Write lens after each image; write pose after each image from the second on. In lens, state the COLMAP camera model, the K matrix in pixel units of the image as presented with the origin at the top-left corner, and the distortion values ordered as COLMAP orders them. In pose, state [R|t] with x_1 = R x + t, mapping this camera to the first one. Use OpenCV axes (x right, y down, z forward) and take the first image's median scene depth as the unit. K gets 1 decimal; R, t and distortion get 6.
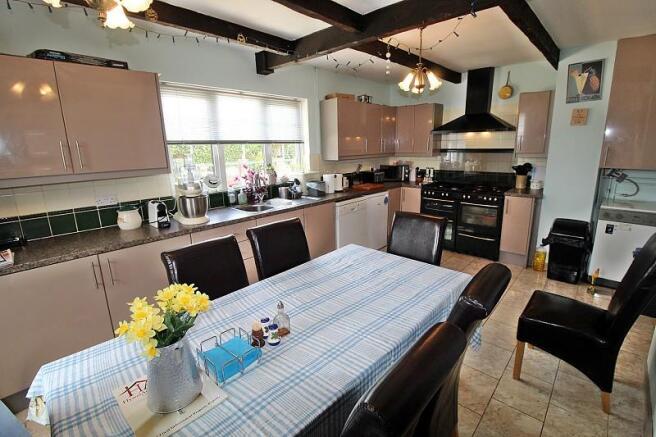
lens RADIAL K [[308.7, 0, 339.6], [0, 308.7, 211.7], [0, 0, 1]] dist [-0.008775, -0.004346]
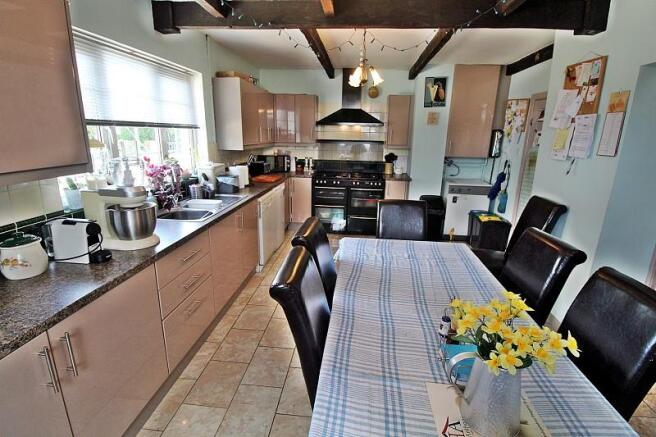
lens RADIAL K [[308.7, 0, 345.1], [0, 308.7, 214.8], [0, 0, 1]] dist [-0.008775, -0.004346]
pose [[0.793413, -0.120106, 0.596716, -0.338568], [0.093116, 0.992750, 0.076010, -0.026136], [-0.601519, -0.004744, 0.798845, 0.136000]]
